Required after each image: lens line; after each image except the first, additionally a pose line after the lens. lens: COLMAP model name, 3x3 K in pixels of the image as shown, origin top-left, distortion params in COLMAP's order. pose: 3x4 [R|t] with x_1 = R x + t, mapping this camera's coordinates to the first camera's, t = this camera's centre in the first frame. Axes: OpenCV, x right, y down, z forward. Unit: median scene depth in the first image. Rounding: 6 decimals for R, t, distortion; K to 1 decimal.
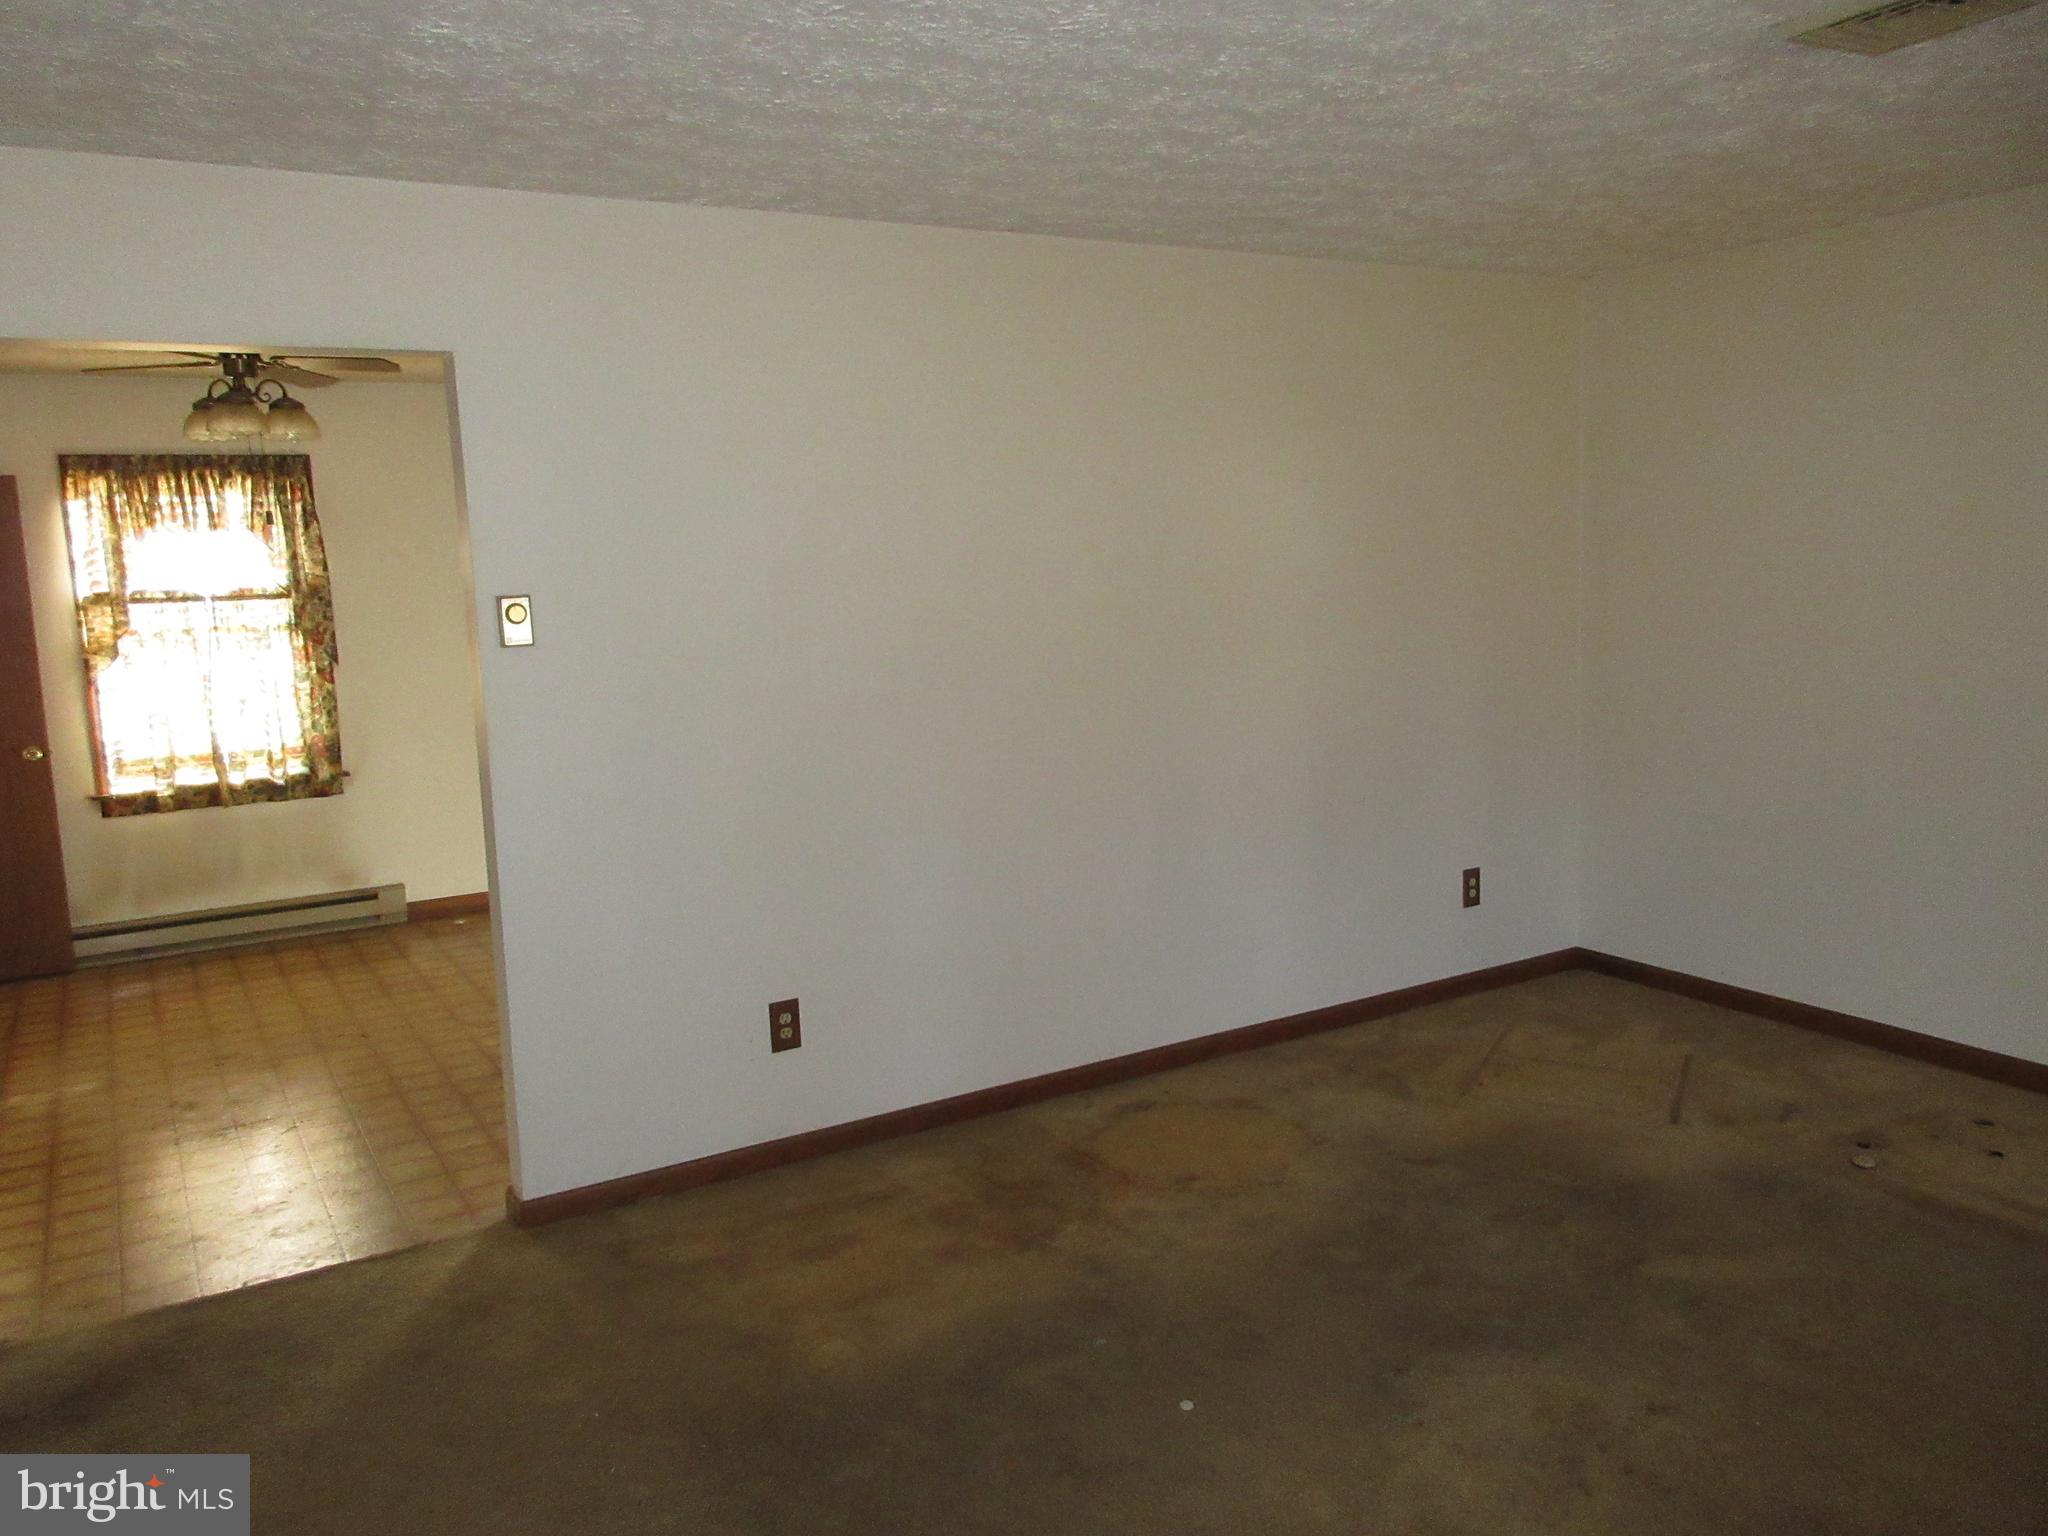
lens RADIAL K [[1535.3, 0, 1023.1], [0, 1535.3, 767.5], [0, 0, 1]] dist [0.008091, -0.002844]
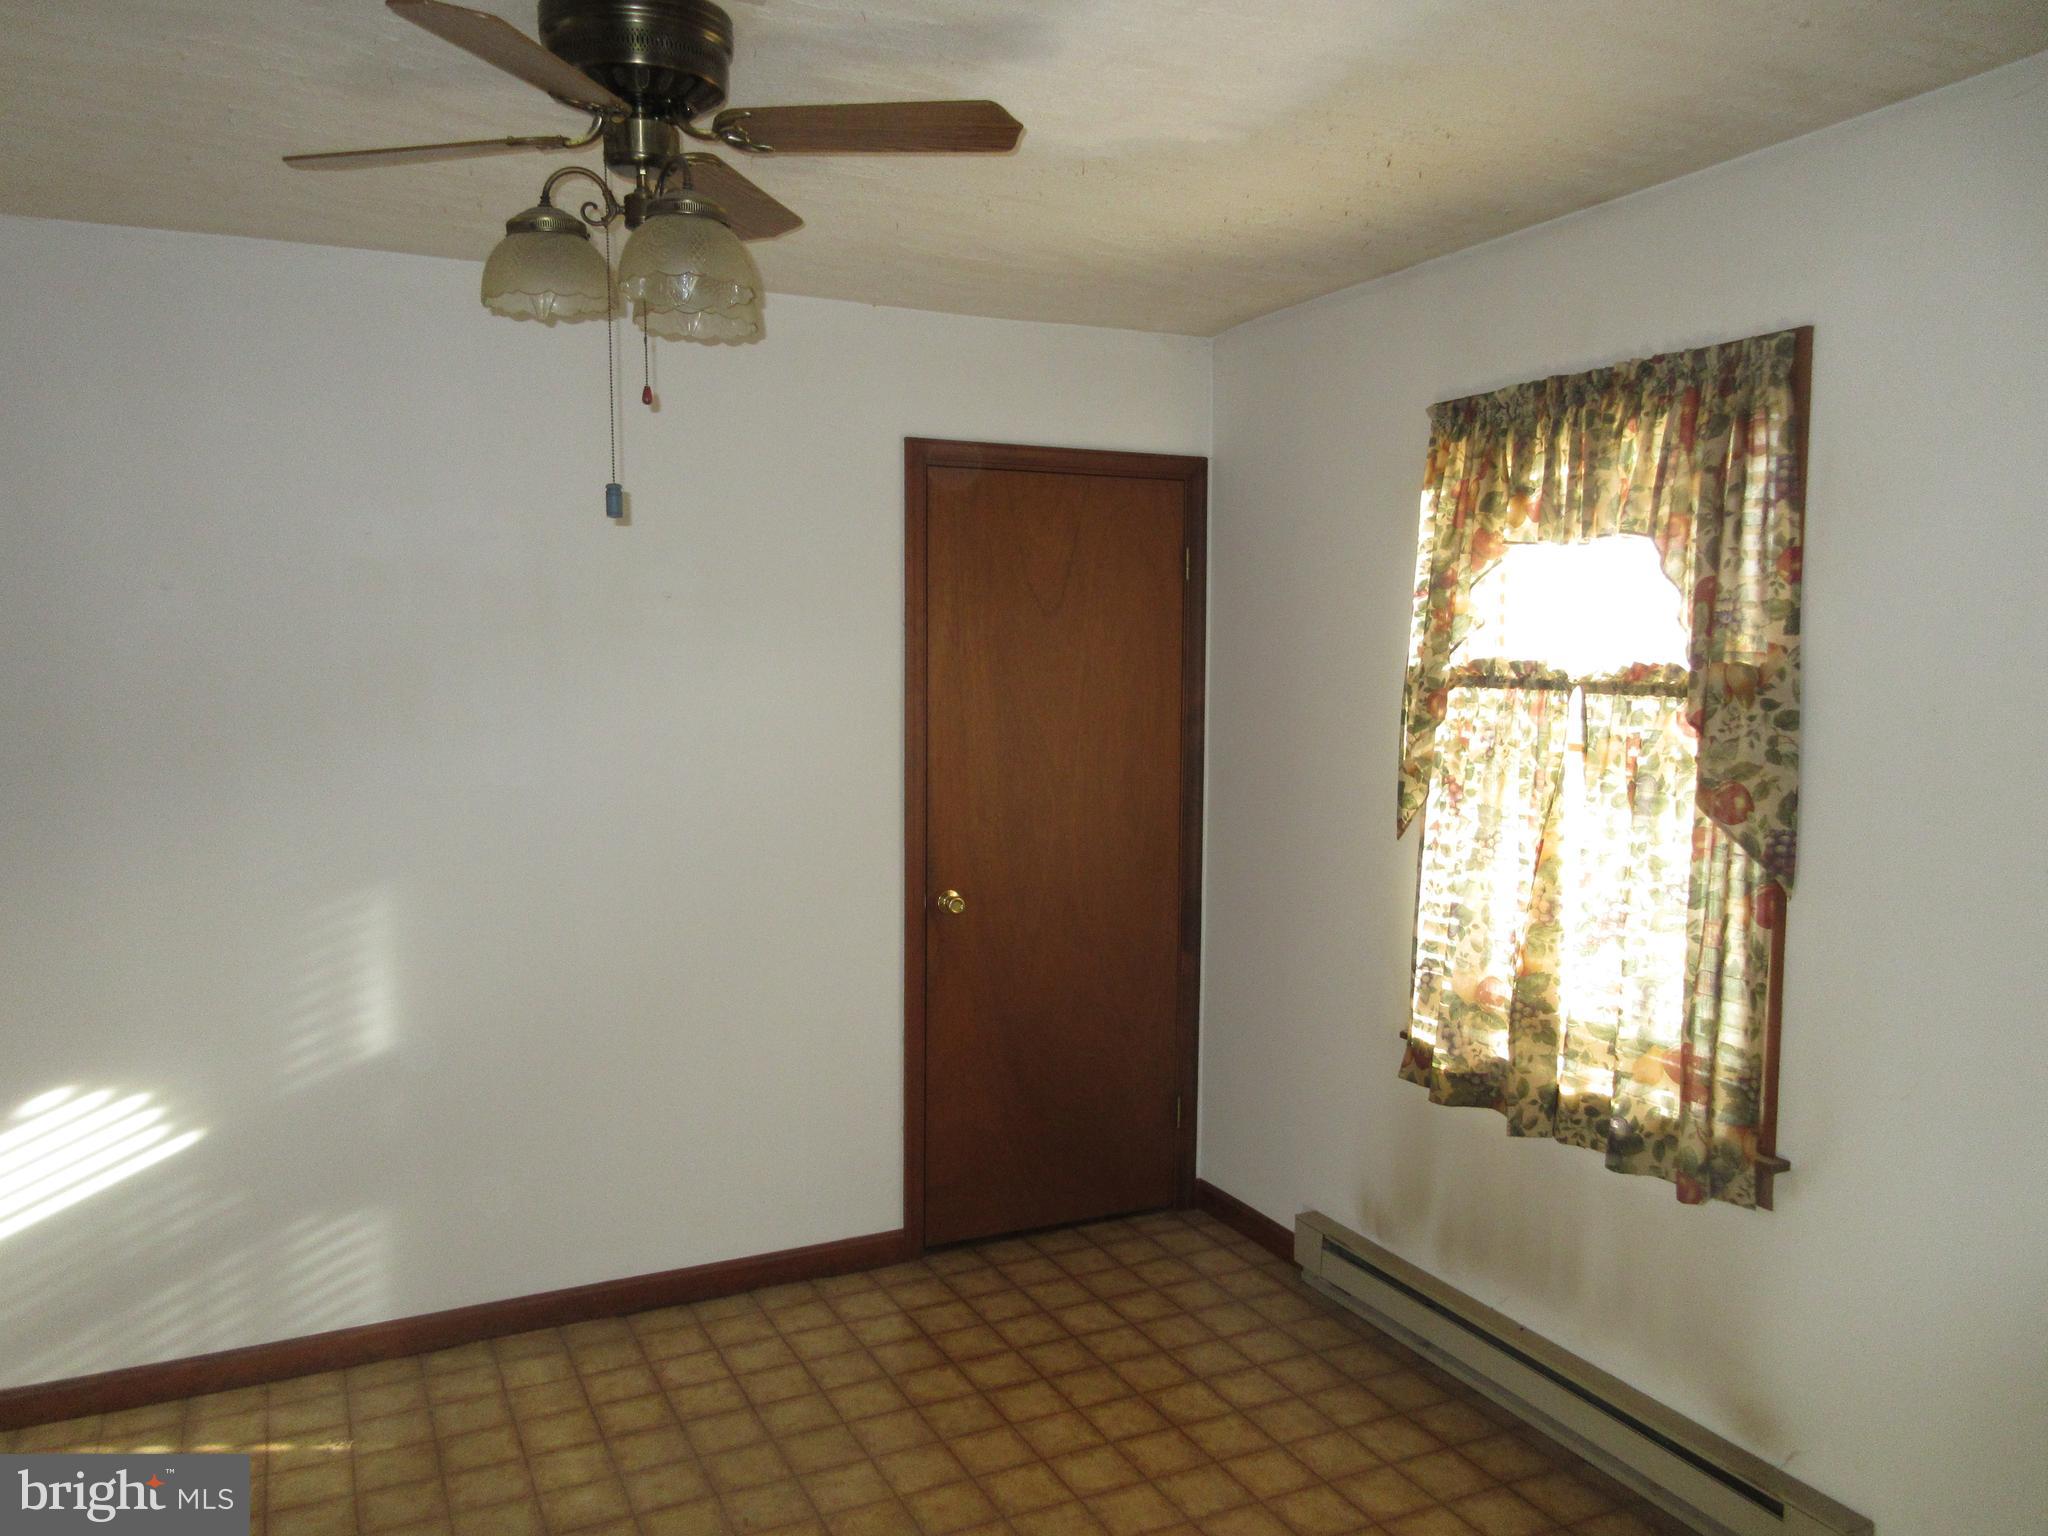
lens RADIAL K [[1535.3, 0, 1024.9], [0, 1535.3, 763.3], [0, 0, 1]] dist [0.008091, -0.002844]
pose [[-0.090074, 0.101376, -0.990762, -0.060648], [-0.162780, 0.979930, 0.115066, -0.112016], [0.982542, 0.171641, -0.071764, 0.867610]]
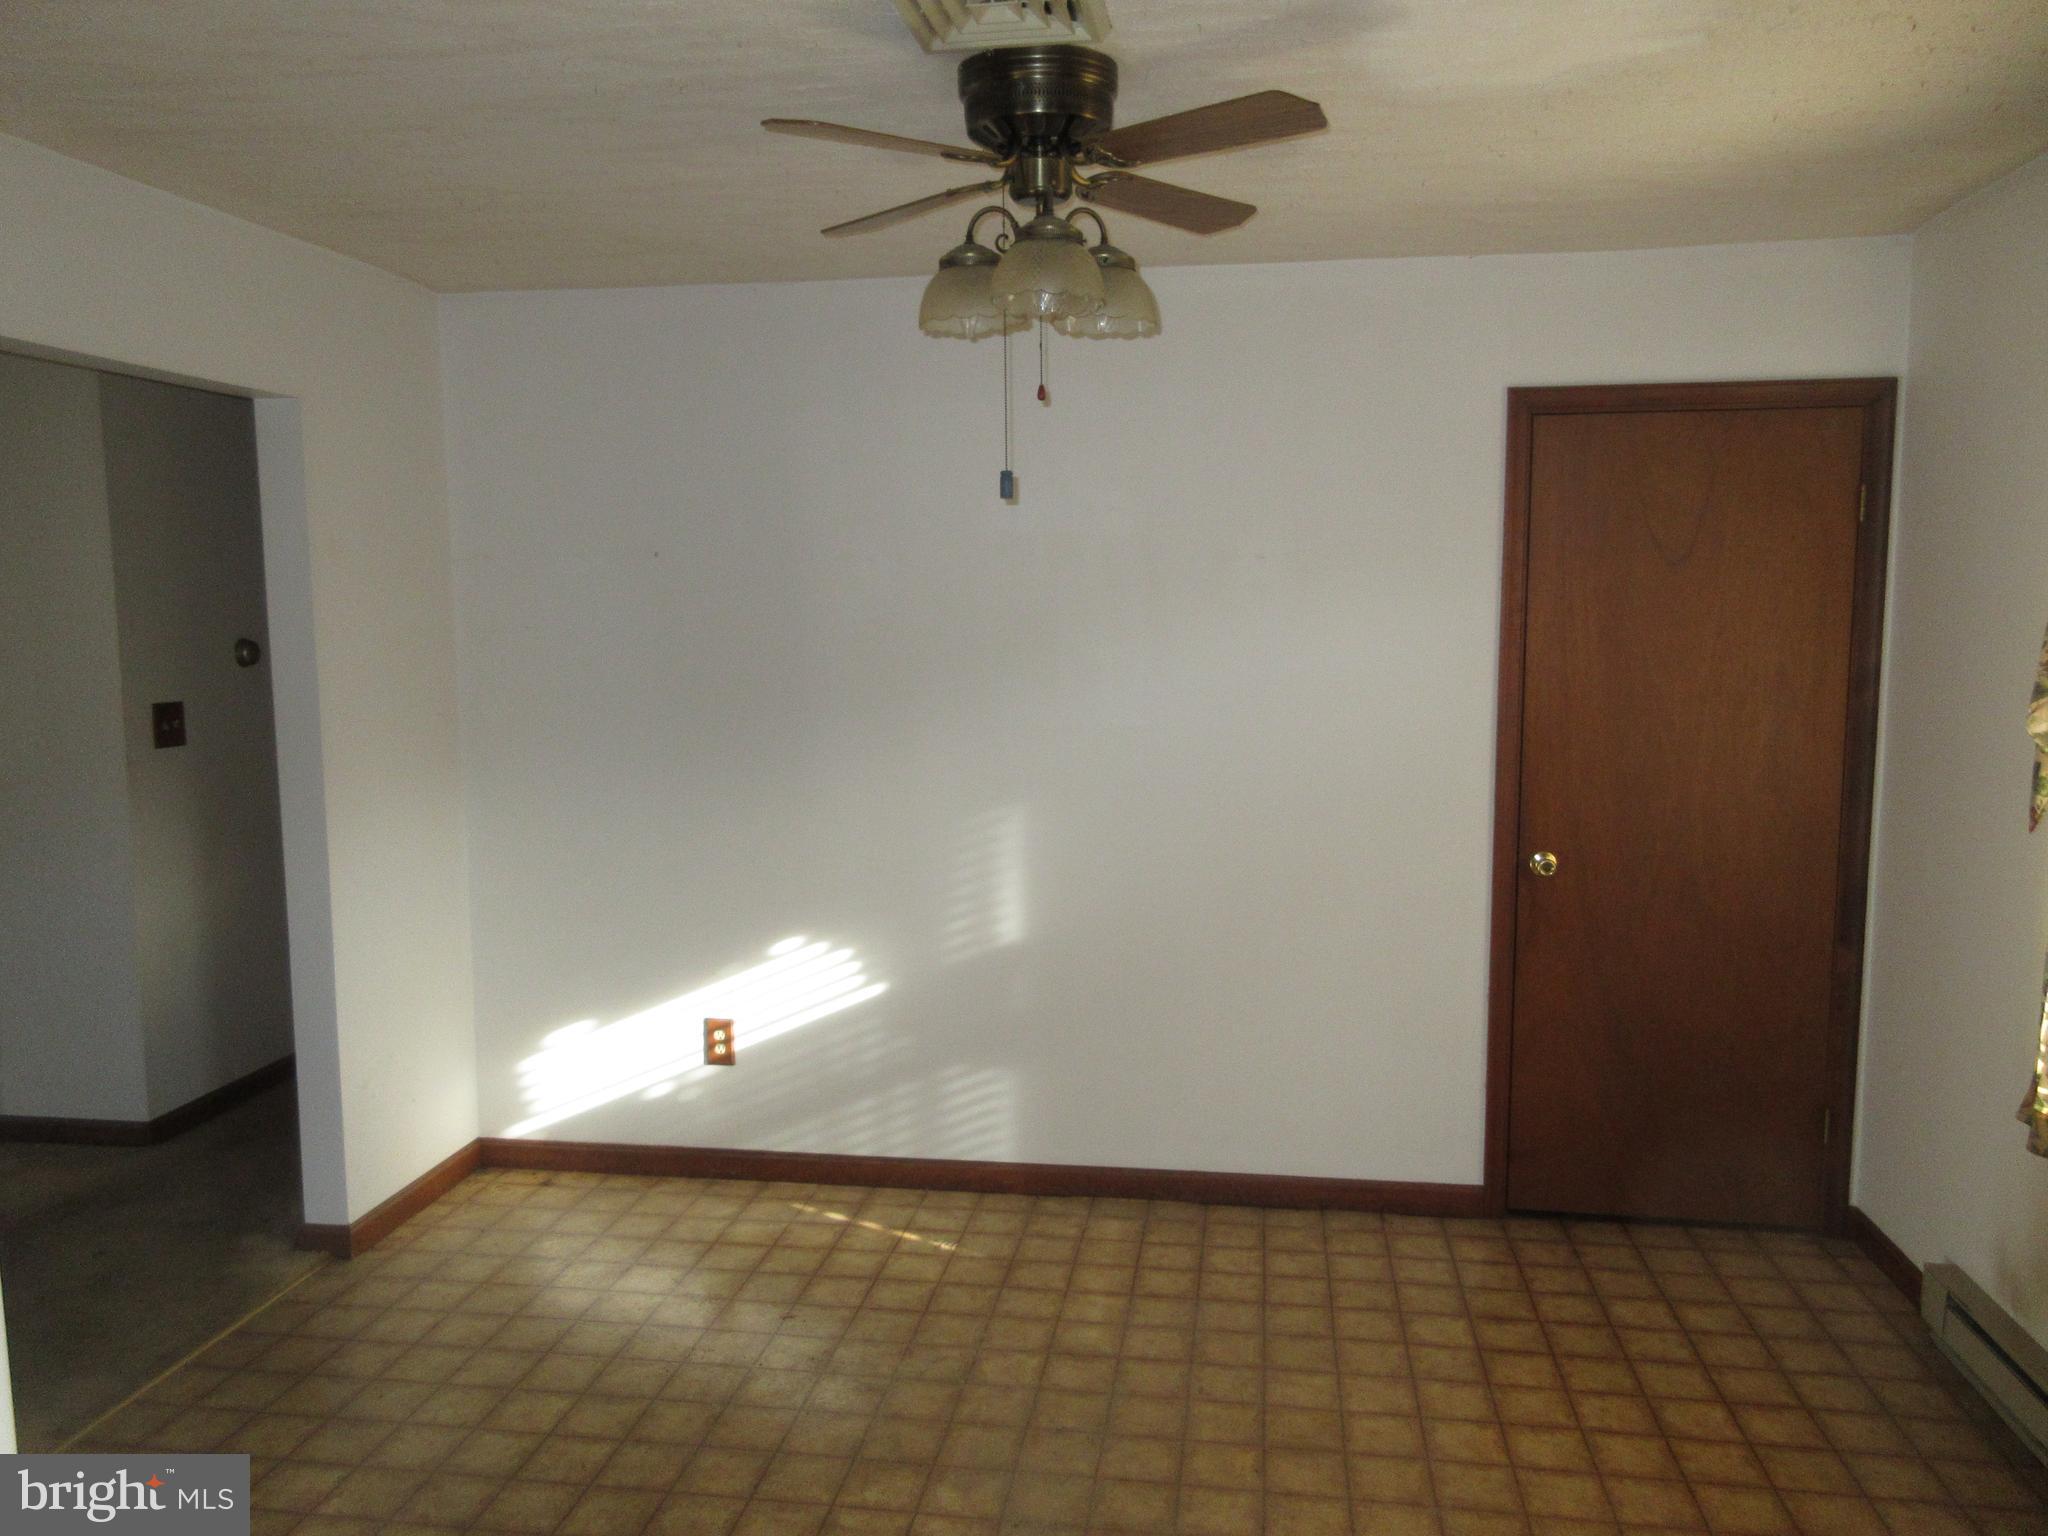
lens RADIAL K [[1535.3, 0, 1020.7], [0, 1535.3, 767.1], [0, 0, 1]] dist [0.008091, -0.002844]
pose [[-0.643651, 0.111793, -0.757111, -0.080406], [-0.102278, 0.967835, 0.229859, -0.135822], [0.758454, 0.225385, -0.611513, 1.008095]]
